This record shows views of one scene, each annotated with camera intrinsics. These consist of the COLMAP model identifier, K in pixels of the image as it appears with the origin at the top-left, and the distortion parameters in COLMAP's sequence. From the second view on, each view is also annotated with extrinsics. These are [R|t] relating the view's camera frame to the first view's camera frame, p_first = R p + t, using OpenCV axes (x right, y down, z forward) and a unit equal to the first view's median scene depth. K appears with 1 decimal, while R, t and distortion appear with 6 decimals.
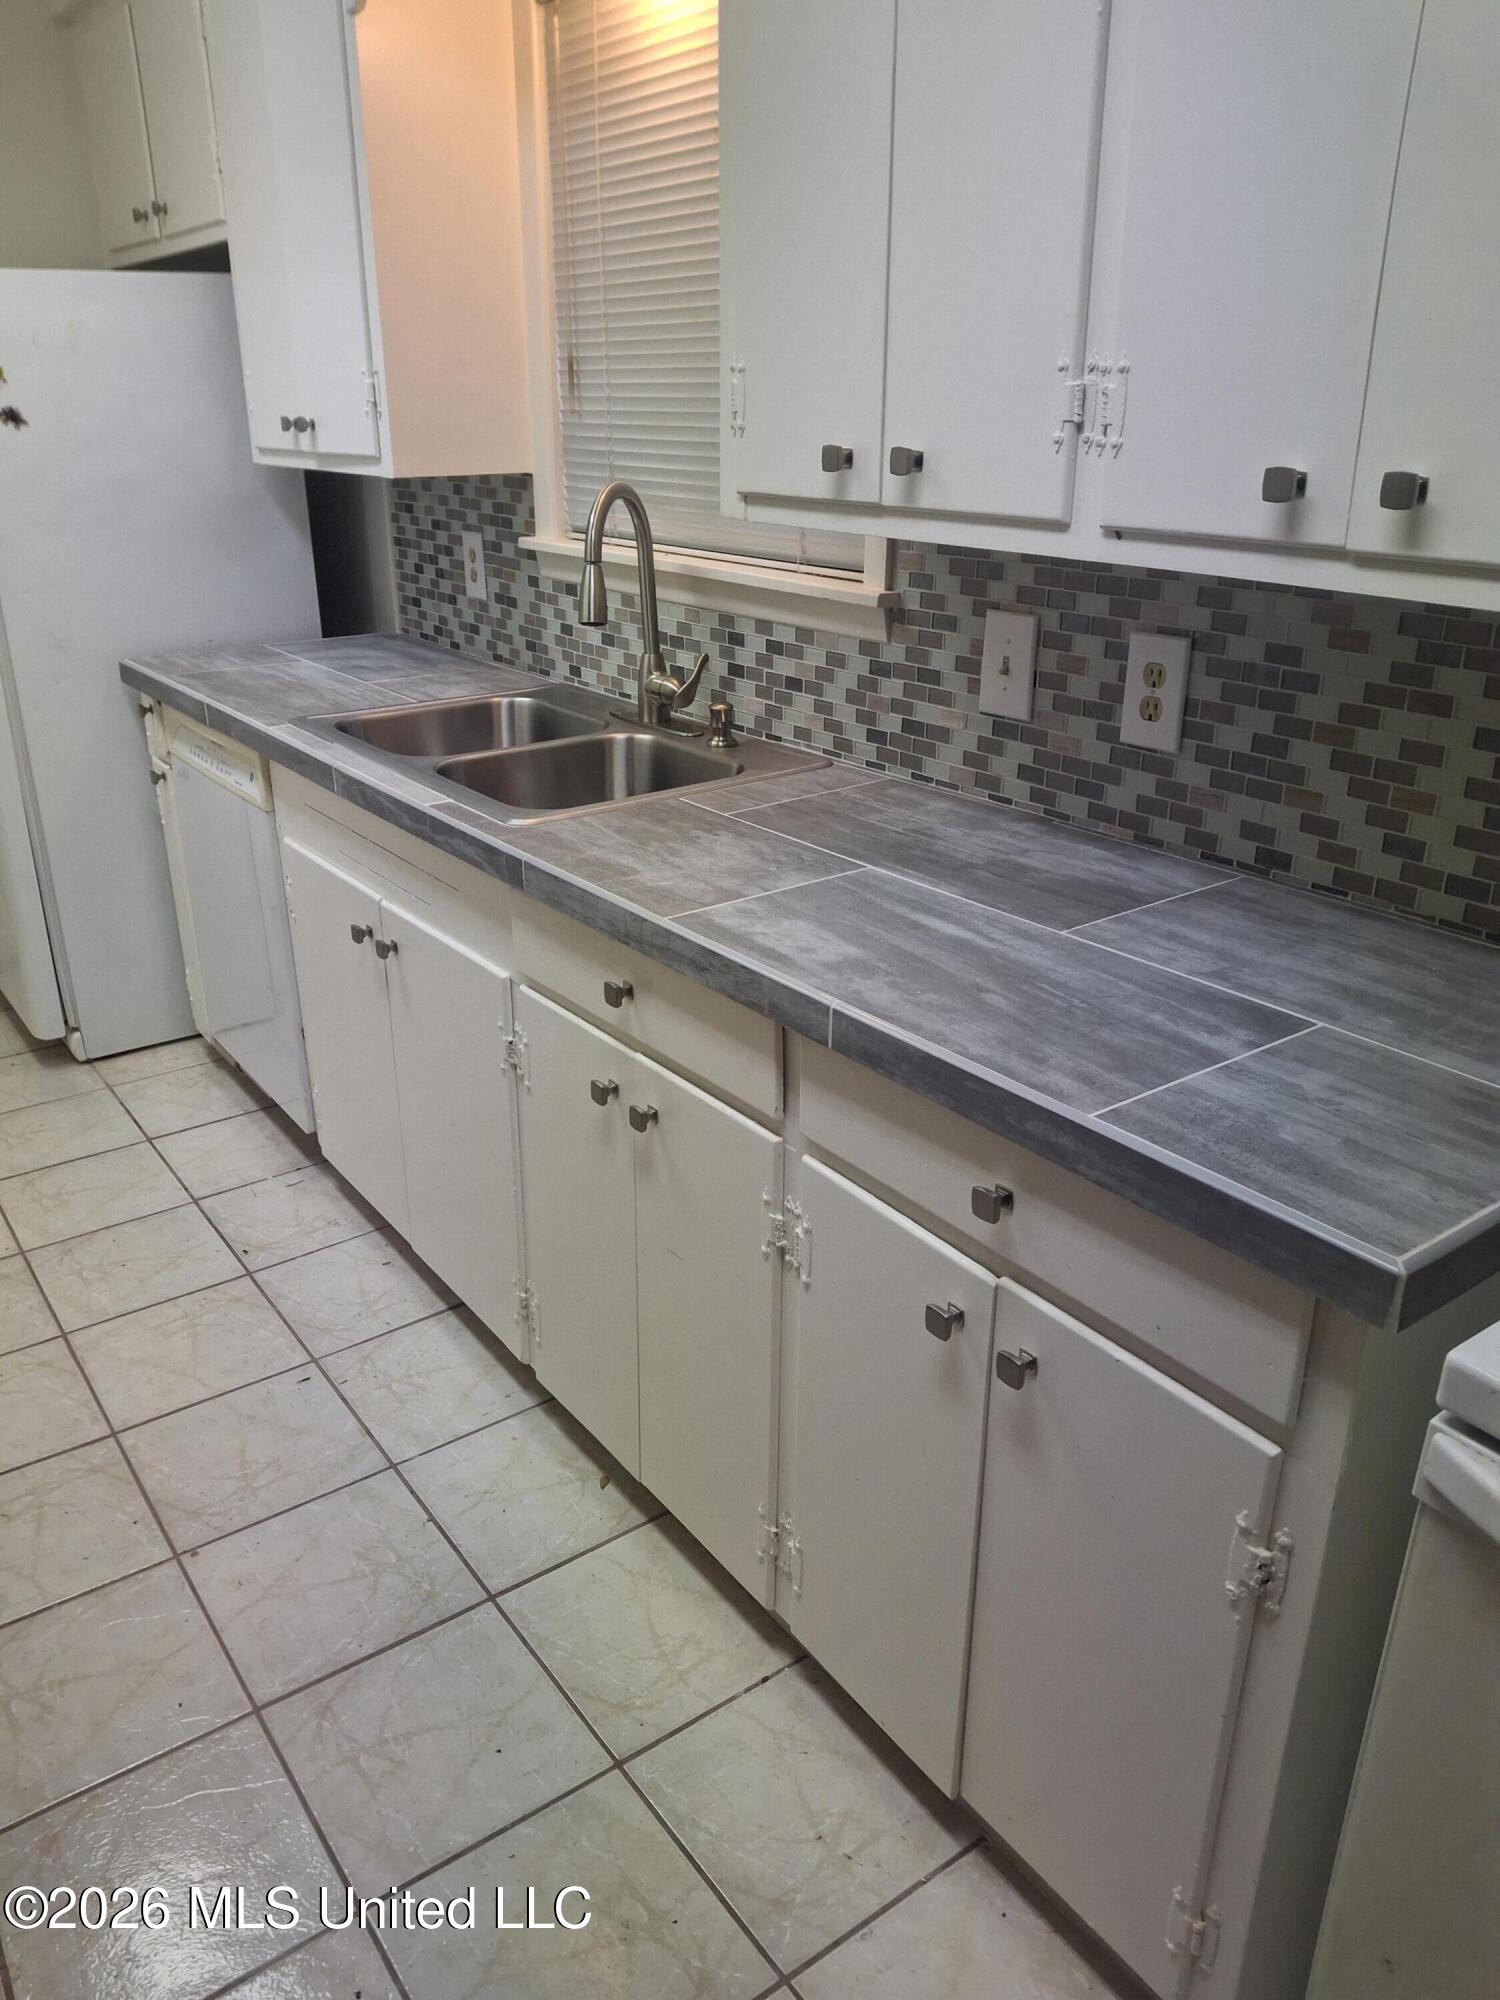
lens RADIAL K [[1442.8, 0, 677.2], [0, 1442.8, 998.2], [0, 0, 1]] dist [0.146851, -0.324951]
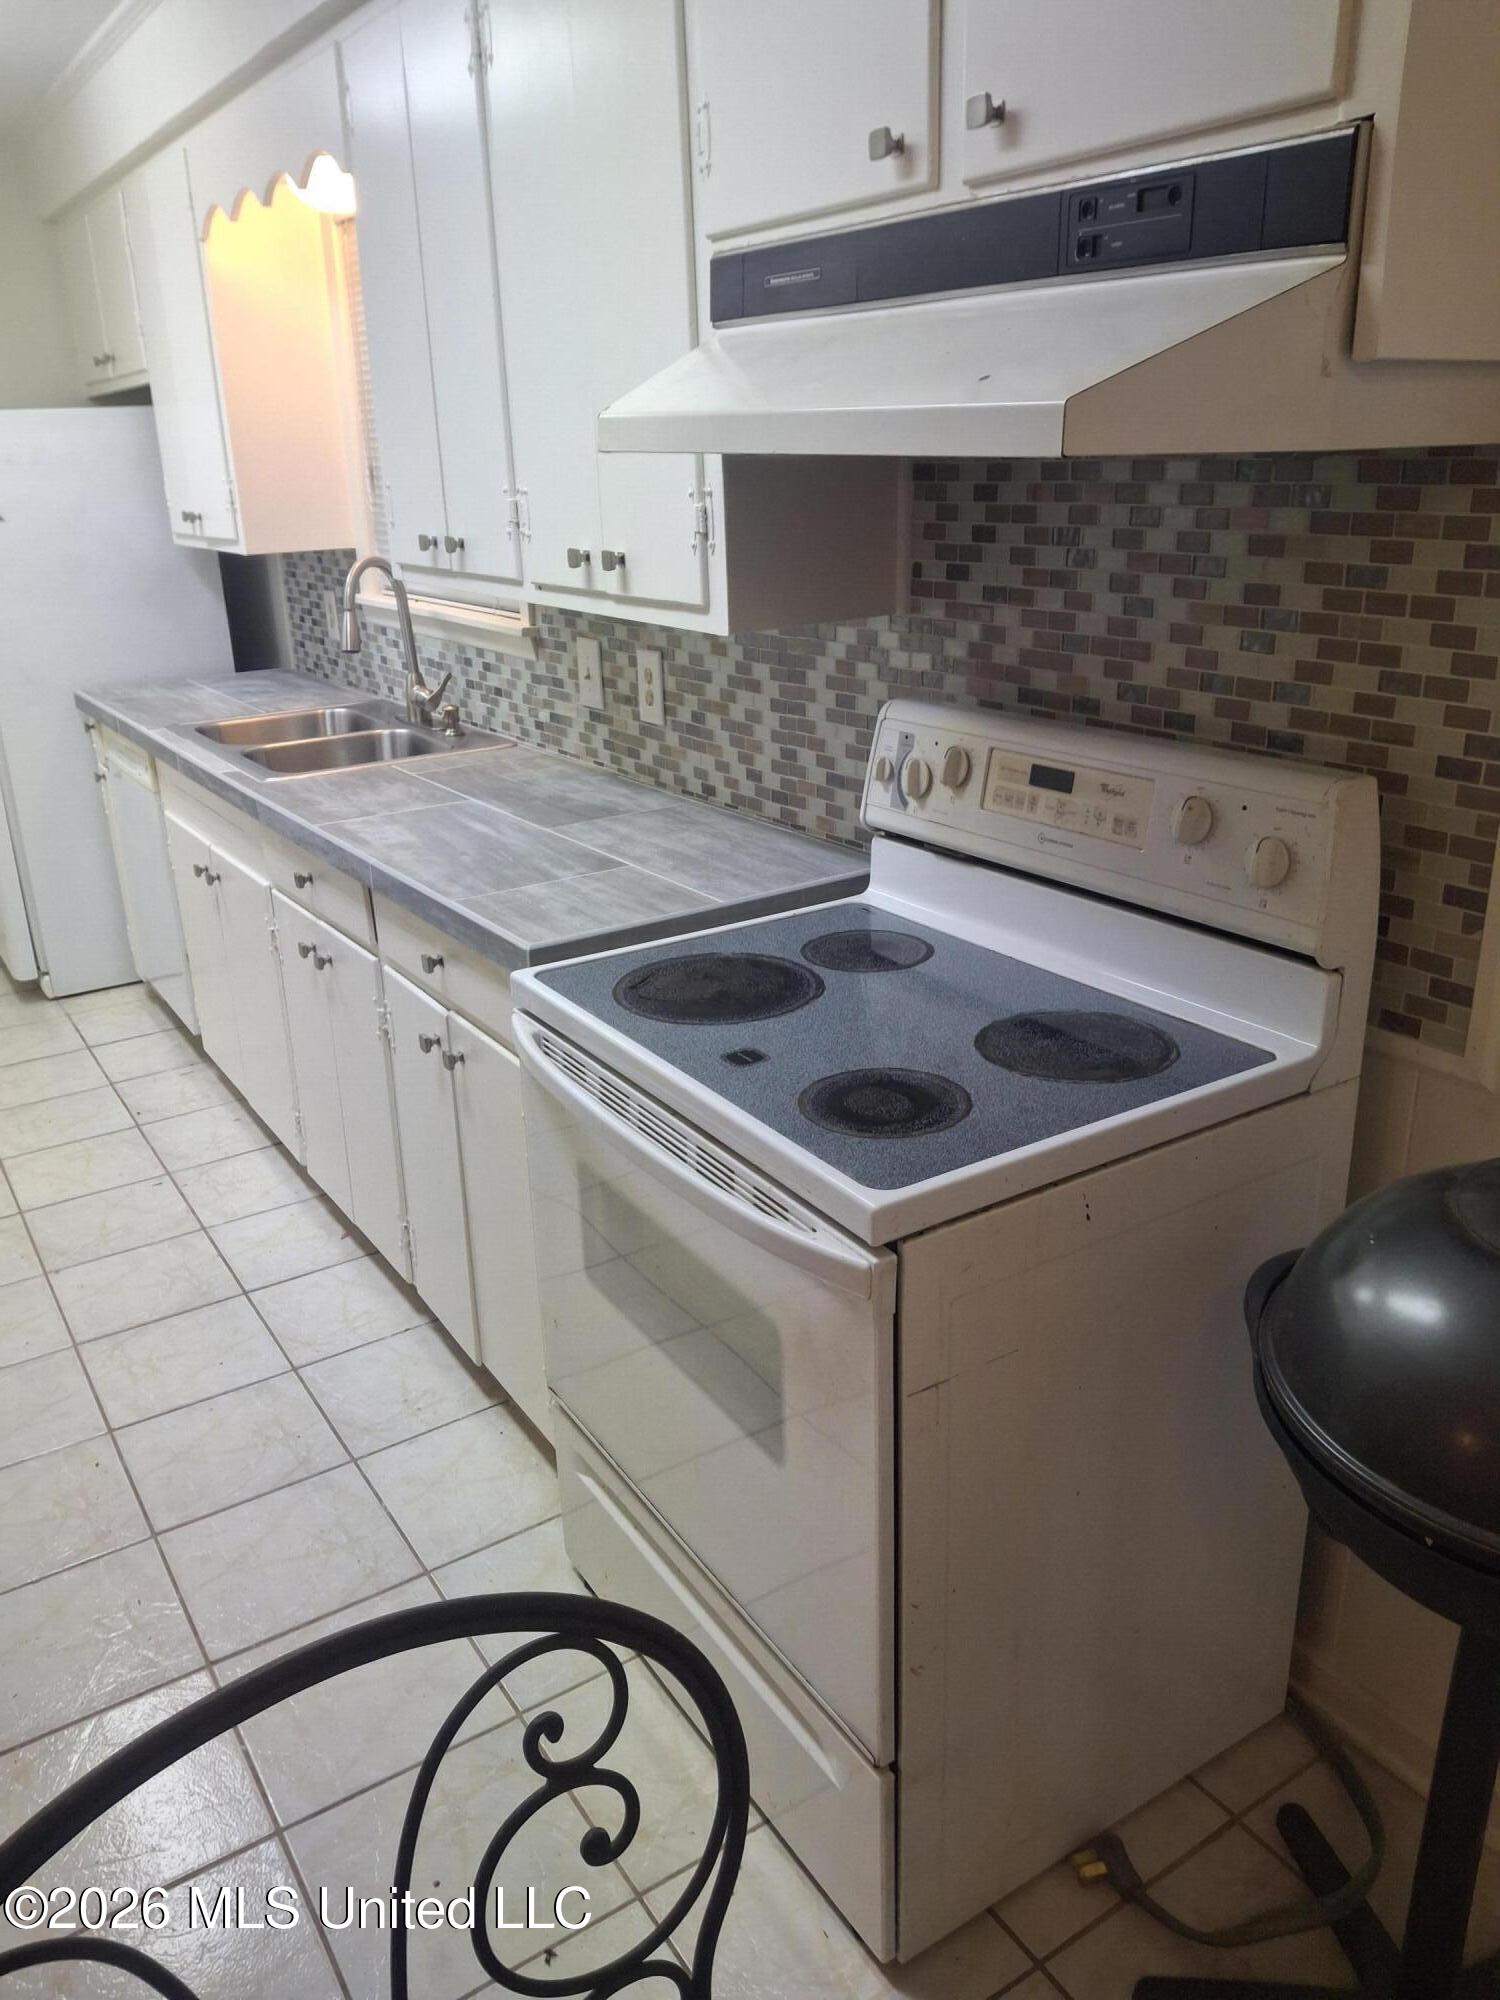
lens RADIAL K [[1494.4, 0, 750.0], [0, 1494.4, 1000.0], [0, 0, 1]] dist [0.157377, -0.374308]
pose [[0.999015, -0.009025, -0.043448, 0.397549], [0.007158, 0.999052, -0.042939, 0.155219], [0.043794, 0.042586, 0.998133, -0.466973]]
